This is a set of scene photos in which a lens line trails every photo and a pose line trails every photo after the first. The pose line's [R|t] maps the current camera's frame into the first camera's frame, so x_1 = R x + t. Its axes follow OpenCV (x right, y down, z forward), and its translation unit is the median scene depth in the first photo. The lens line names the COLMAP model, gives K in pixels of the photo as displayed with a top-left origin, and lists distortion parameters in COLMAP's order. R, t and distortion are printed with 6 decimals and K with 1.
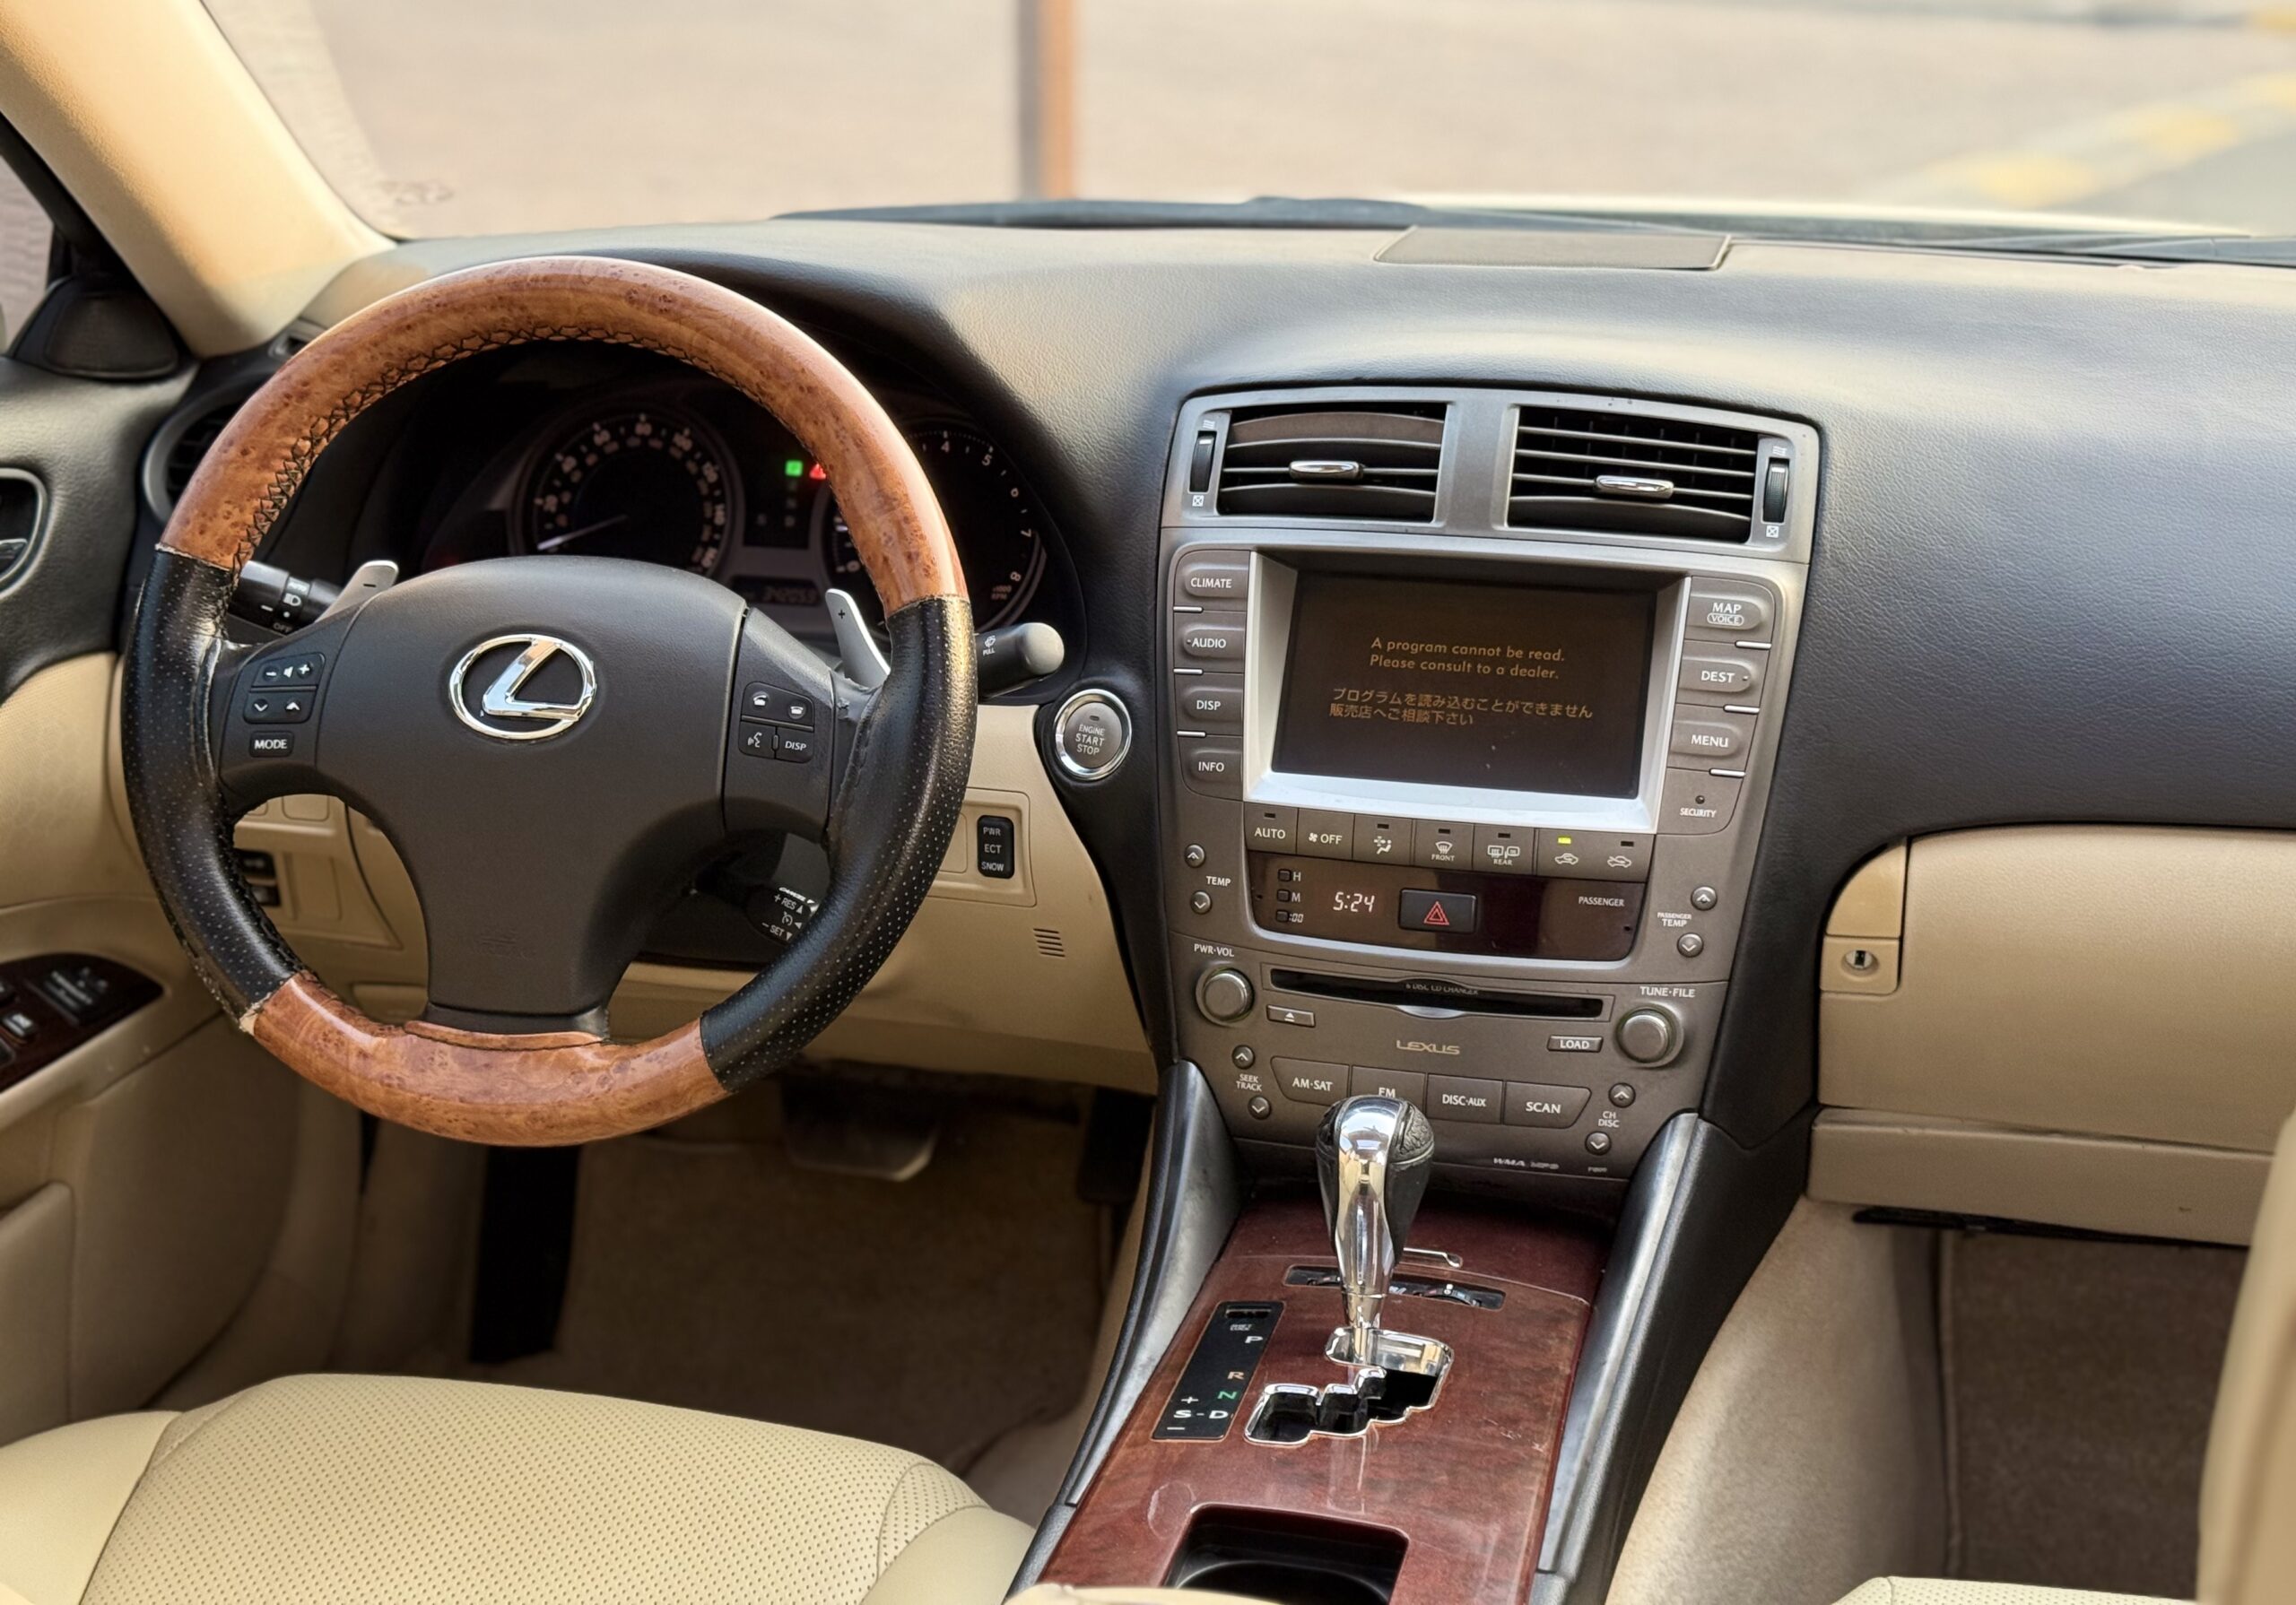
lens RADIAL K [[3444.5, 0, 1144.8], [0, 3444.5, 794.7], [0, 0, 1]] dist [0.148147, 0.000000]
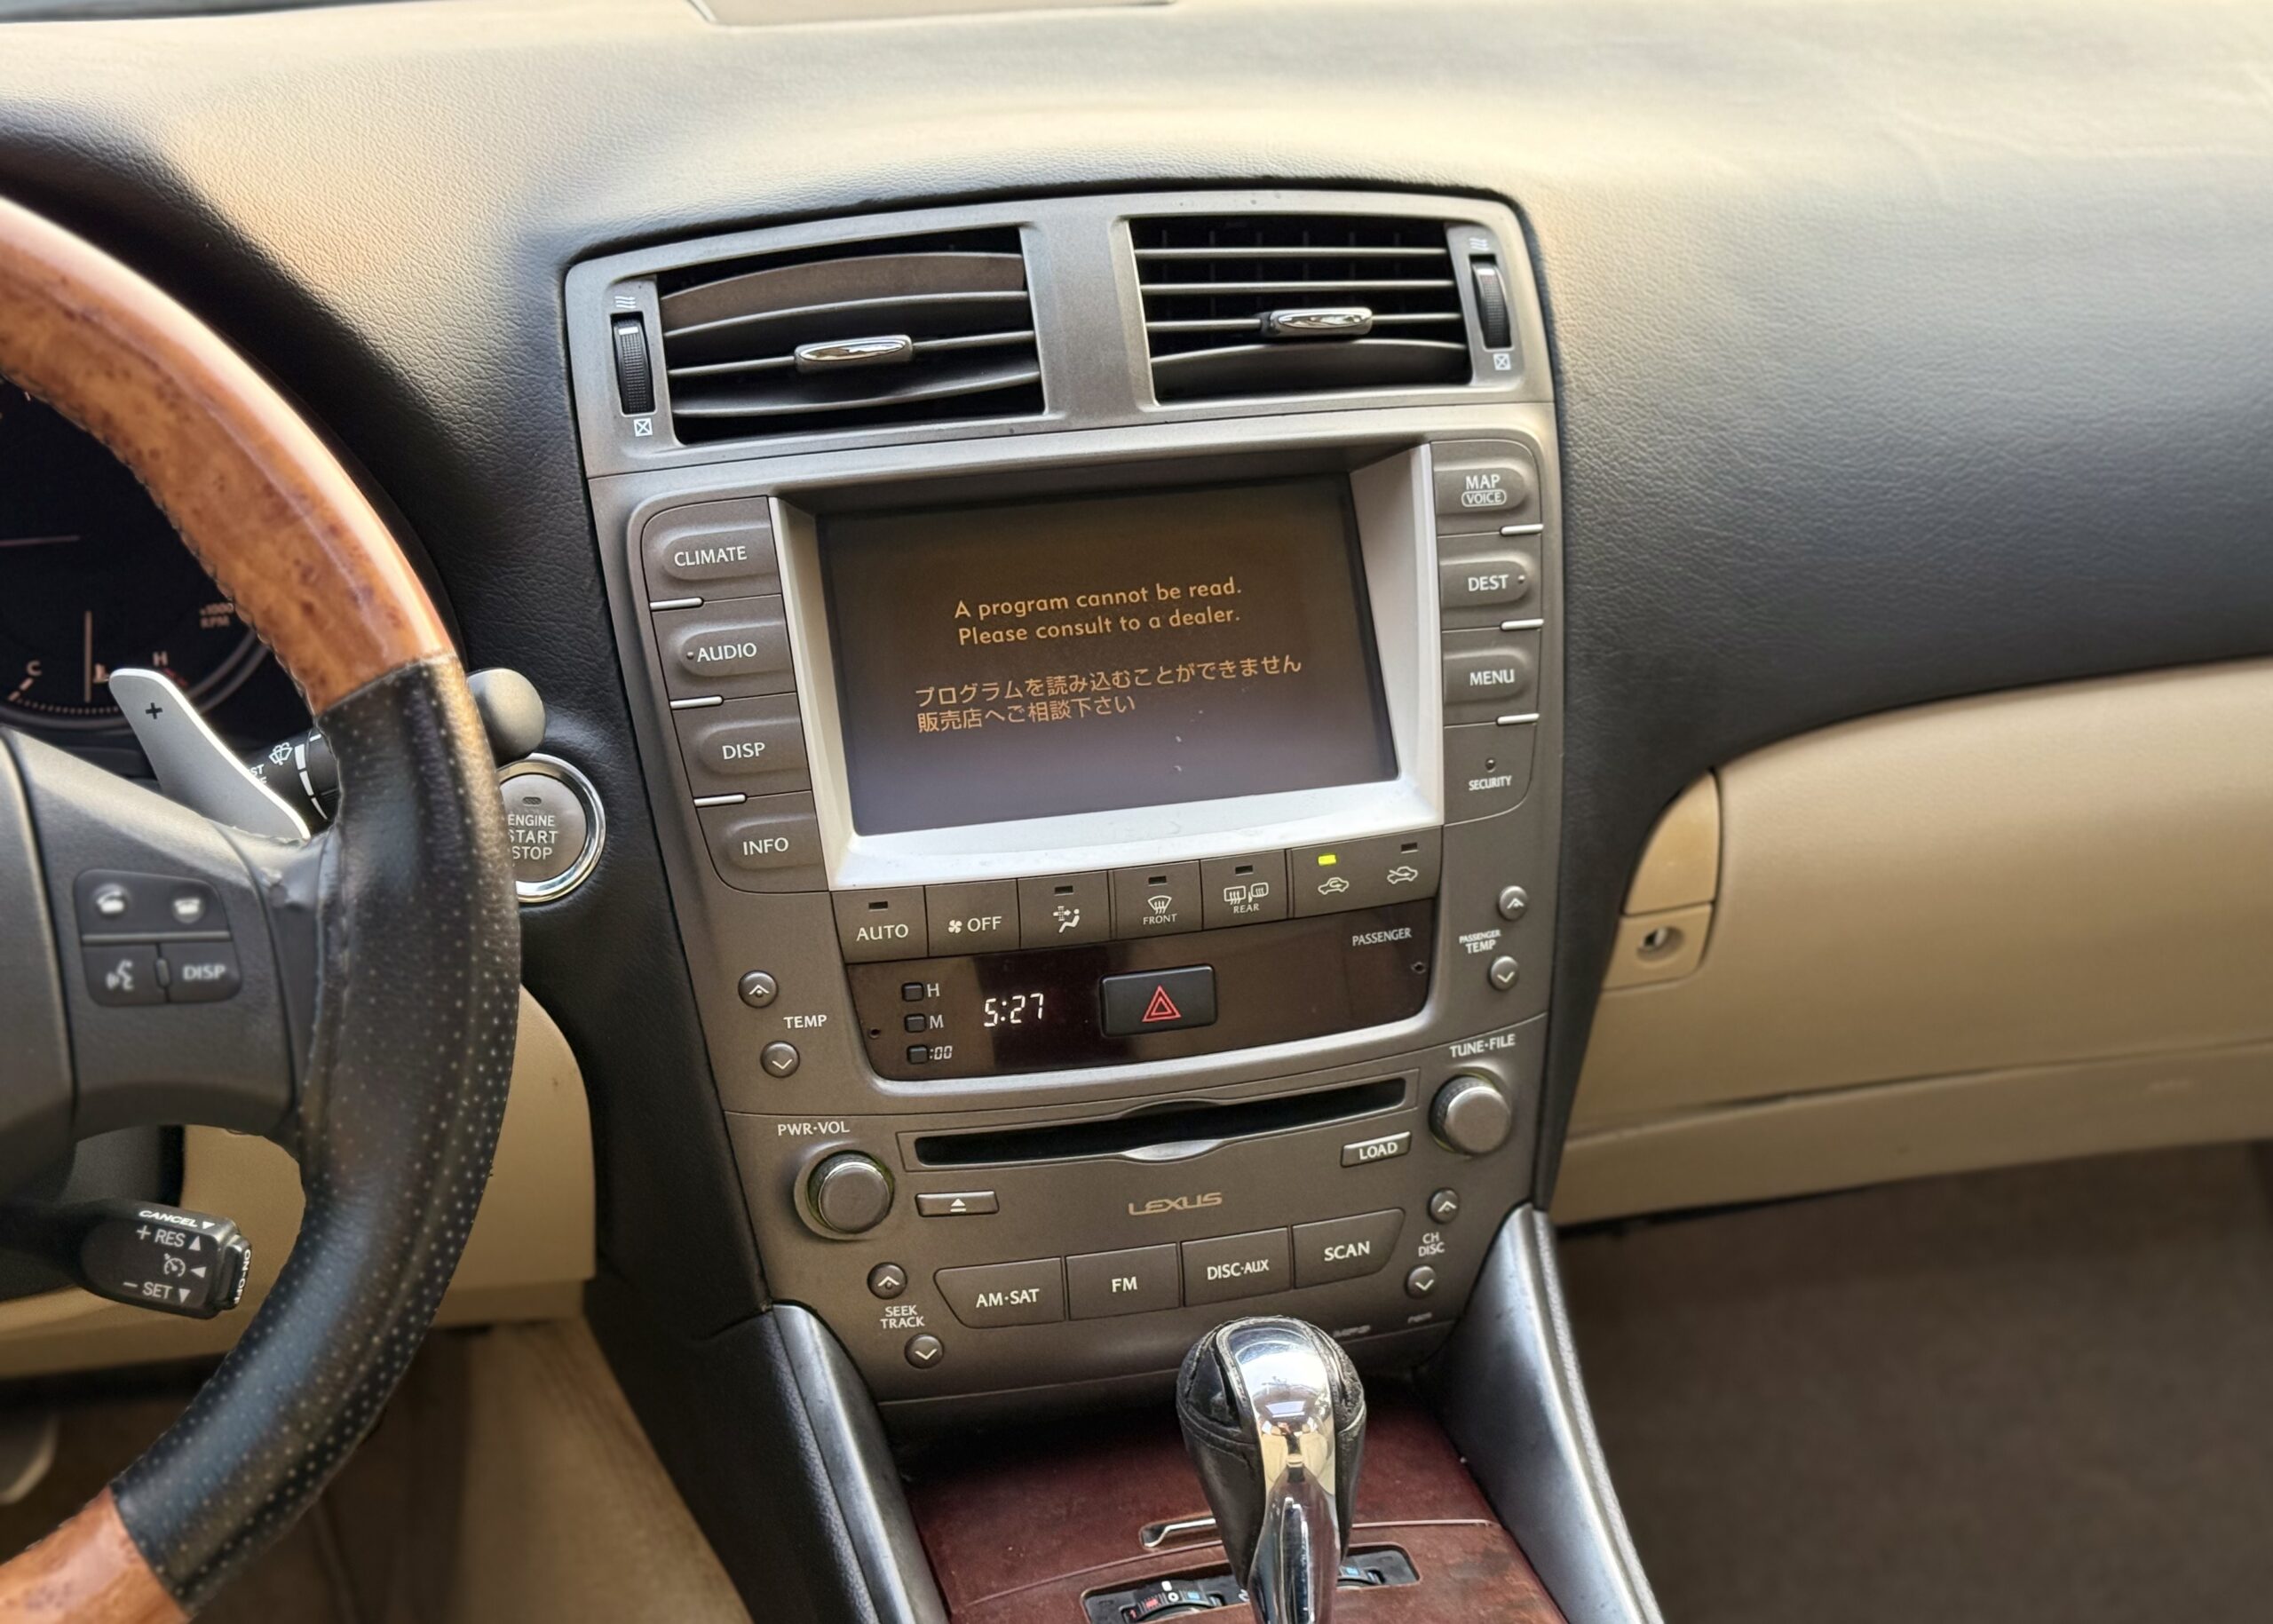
lens RADIAL K [[3290.8, 0, 1144.6], [0, 3290.8, 834.7], [0, 0, 1]] dist [0.139668, 0.000000]
pose [[0.875058, -0.189698, 0.445295, -0.190474], [0.158930, 0.981599, 0.105850, -0.063861], [-0.457181, -0.021854, 0.889105, 0.440480]]
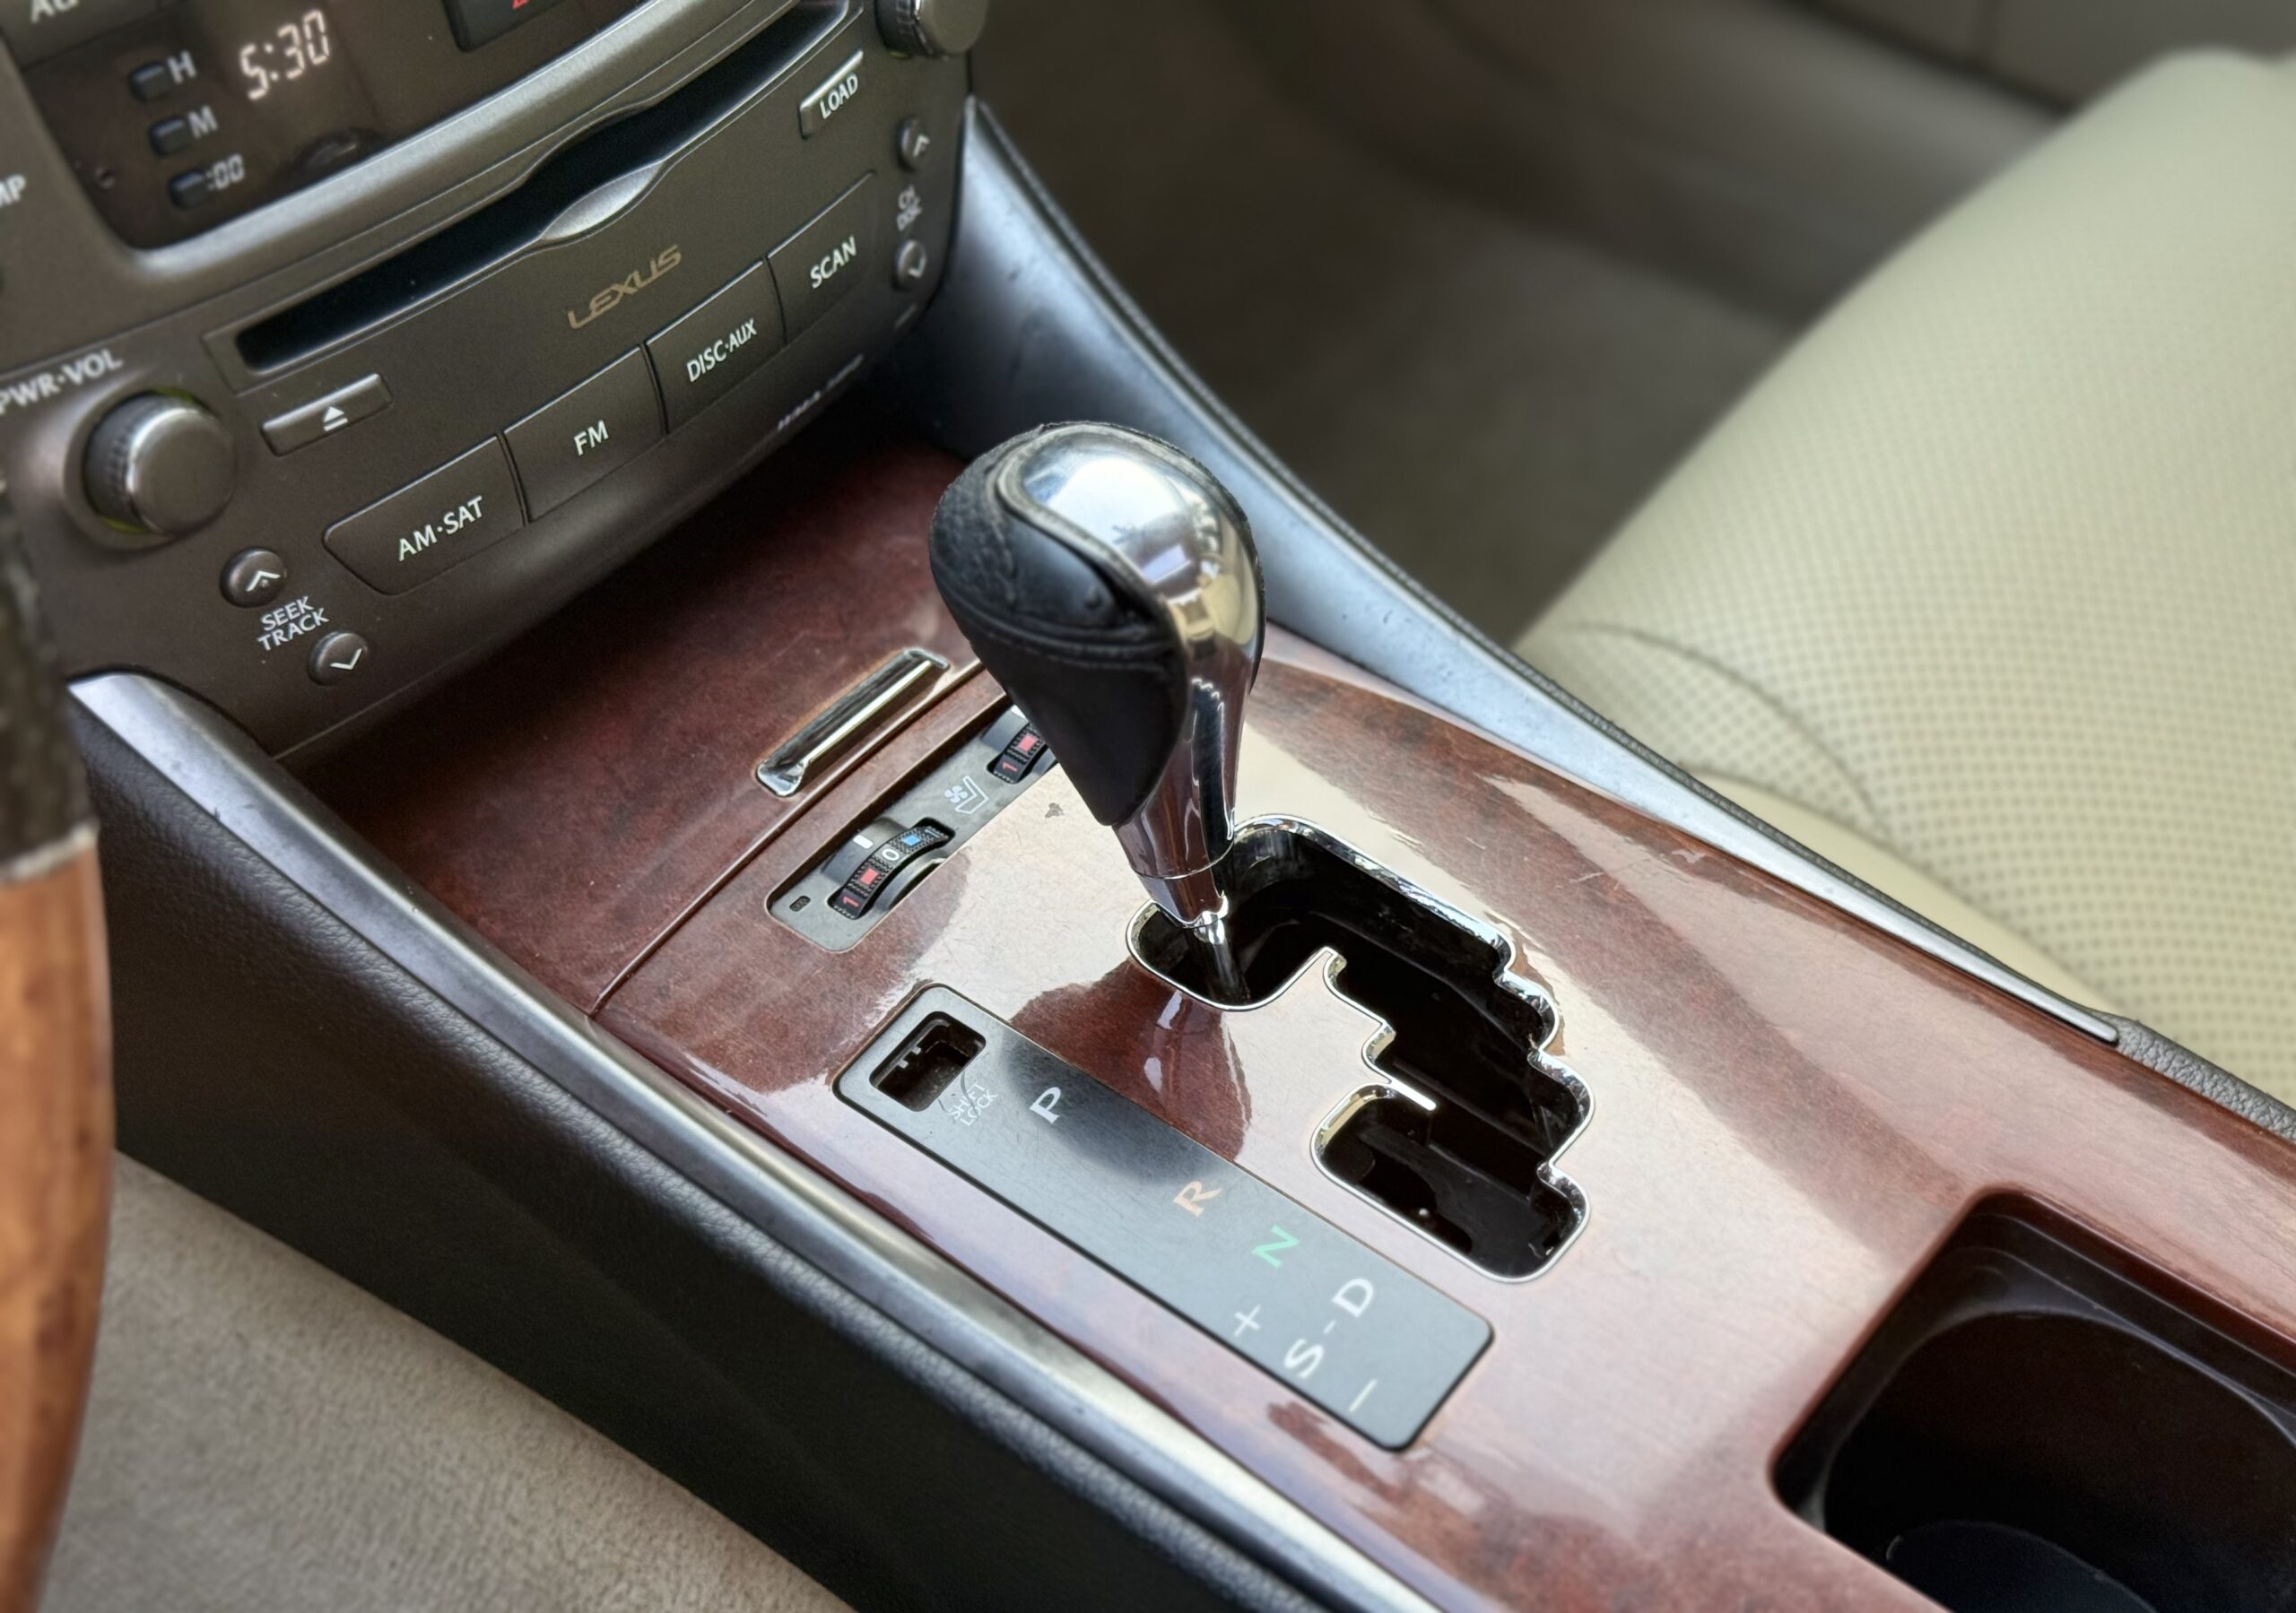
lens RADIAL K [[3319.3, 0, 1137.6], [0, 3319.3, 822.1], [0, 0, 1]] dist [0.139124, 0.000000]
pose [[0.397139, -0.645335, 0.652551, -0.191398], [0.257361, 0.760808, 0.595766, -0.097754], [-0.880935, -0.068660, 0.468230, 0.754854]]
